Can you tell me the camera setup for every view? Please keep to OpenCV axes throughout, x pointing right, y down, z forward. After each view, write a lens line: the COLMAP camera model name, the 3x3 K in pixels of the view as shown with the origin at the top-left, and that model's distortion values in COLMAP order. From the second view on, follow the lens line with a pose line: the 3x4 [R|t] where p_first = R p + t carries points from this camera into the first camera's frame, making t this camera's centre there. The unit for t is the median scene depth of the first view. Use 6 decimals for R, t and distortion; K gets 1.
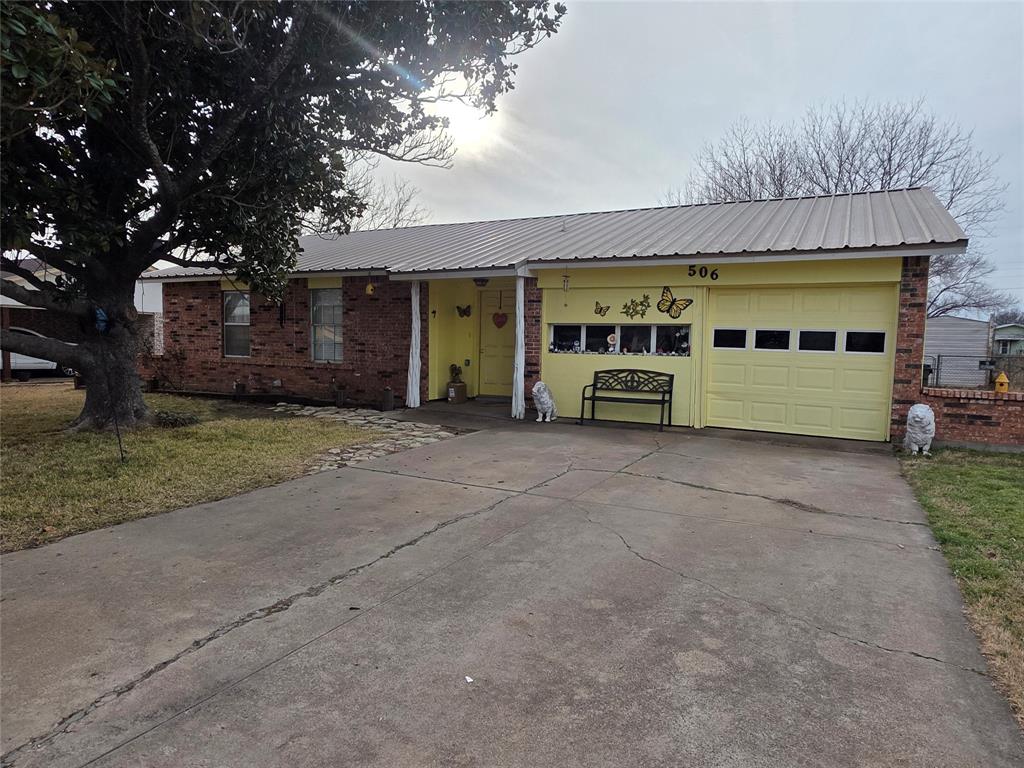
lens RADIAL K [[602.6, 0, 512.0], [0, 602.6, 384.0], [0, 0, 1]] dist [0.002161, 0.000250]
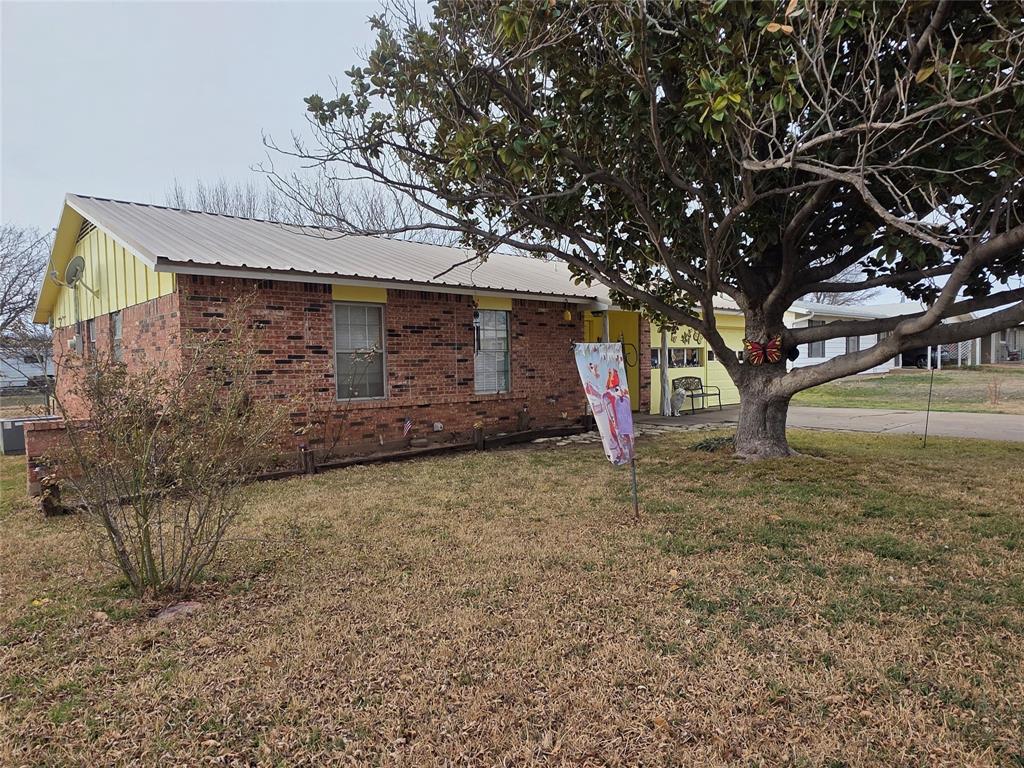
lens RADIAL K [[602.6, 0, 512.0], [0, 602.6, 384.0], [0, 0, 1]] dist [0.002161, 0.000250]
pose [[0.373201, -0.069409, 0.925151, -1.090216], [0.081111, 0.995820, 0.041991, -0.082328], [-0.924198, 0.059369, 0.377271, 0.629919]]
